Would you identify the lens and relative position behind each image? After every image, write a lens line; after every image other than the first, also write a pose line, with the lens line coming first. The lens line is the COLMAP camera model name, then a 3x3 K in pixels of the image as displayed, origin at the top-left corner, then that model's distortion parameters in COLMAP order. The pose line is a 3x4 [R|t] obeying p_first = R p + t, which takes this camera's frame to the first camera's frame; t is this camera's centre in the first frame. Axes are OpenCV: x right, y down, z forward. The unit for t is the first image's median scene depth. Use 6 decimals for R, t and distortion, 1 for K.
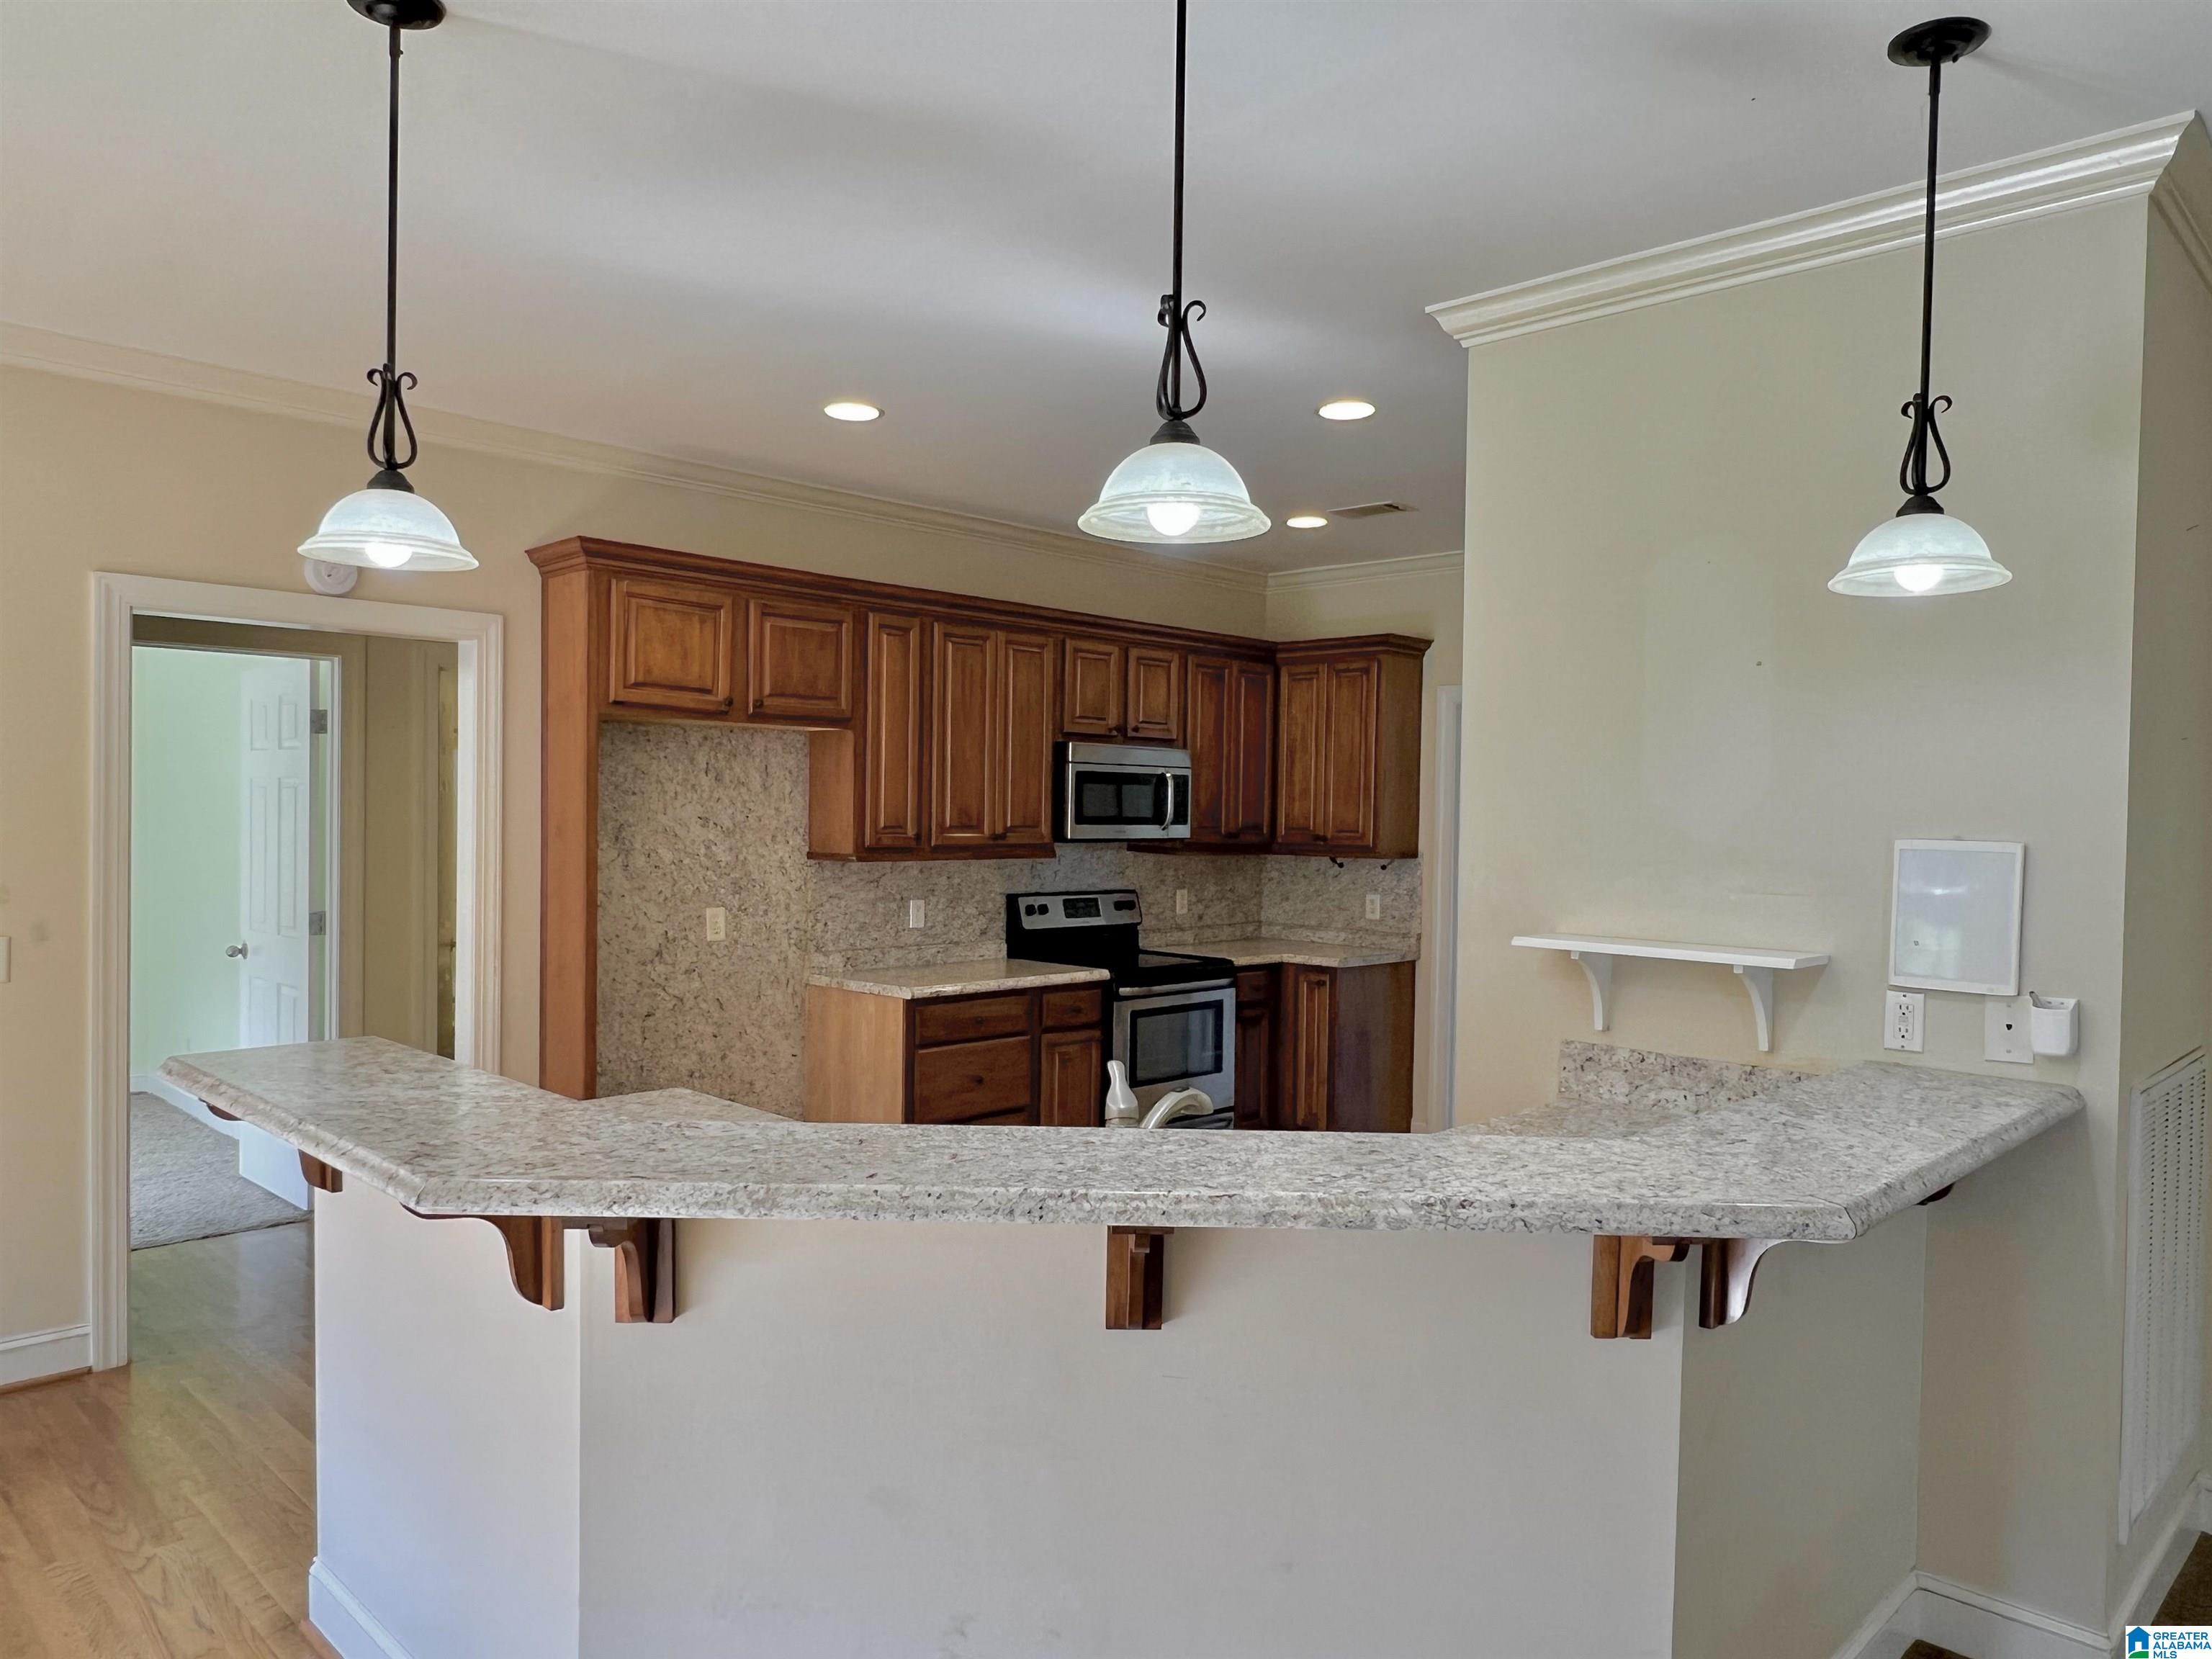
lens RADIAL K [[1481.2, 0, 1106.7], [0, 1481.2, 840.9], [0, 0, 1]] dist [-0.001048, -0.002787]
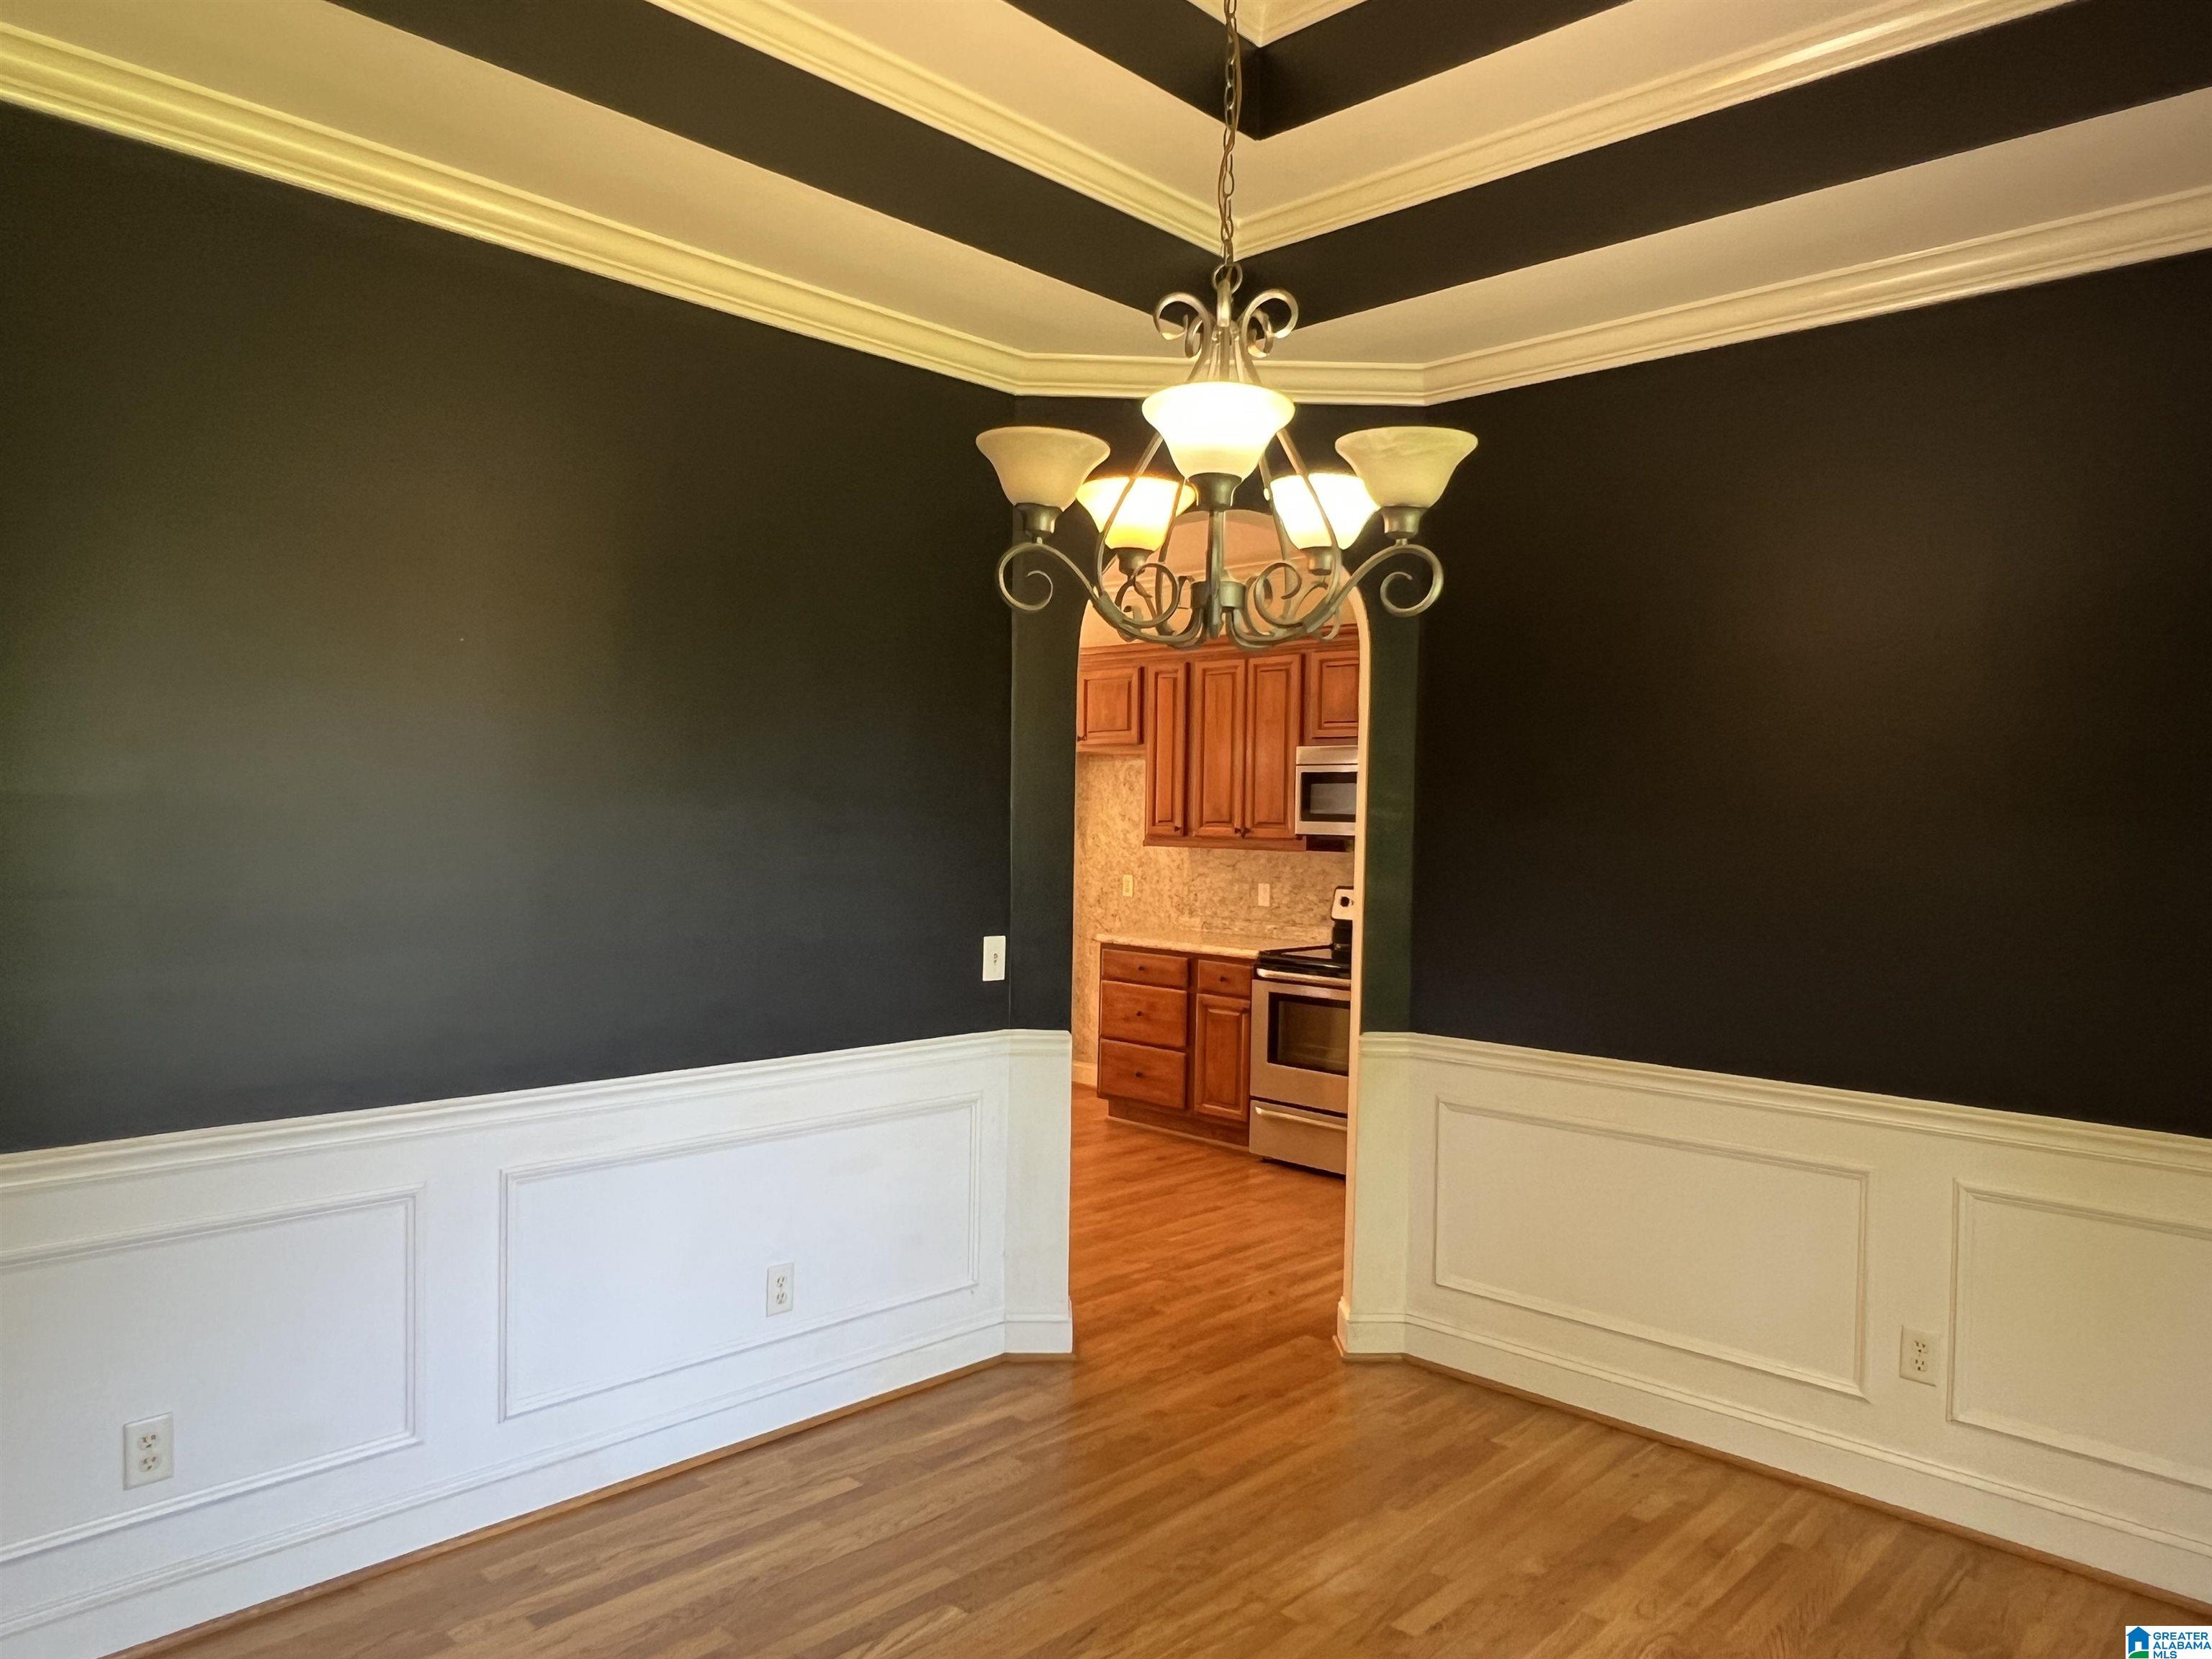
lens RADIAL K [[1481.2, 0, 1102.6], [0, 1481.2, 838.3], [0, 0, 1]] dist [-0.001048, -0.002787]
pose [[0.007946, 0.000205, -0.999968, 1.140254], [-0.042637, 0.999091, -0.000134, 0.008721], [0.999059, 0.042637, 0.007948, 0.890398]]
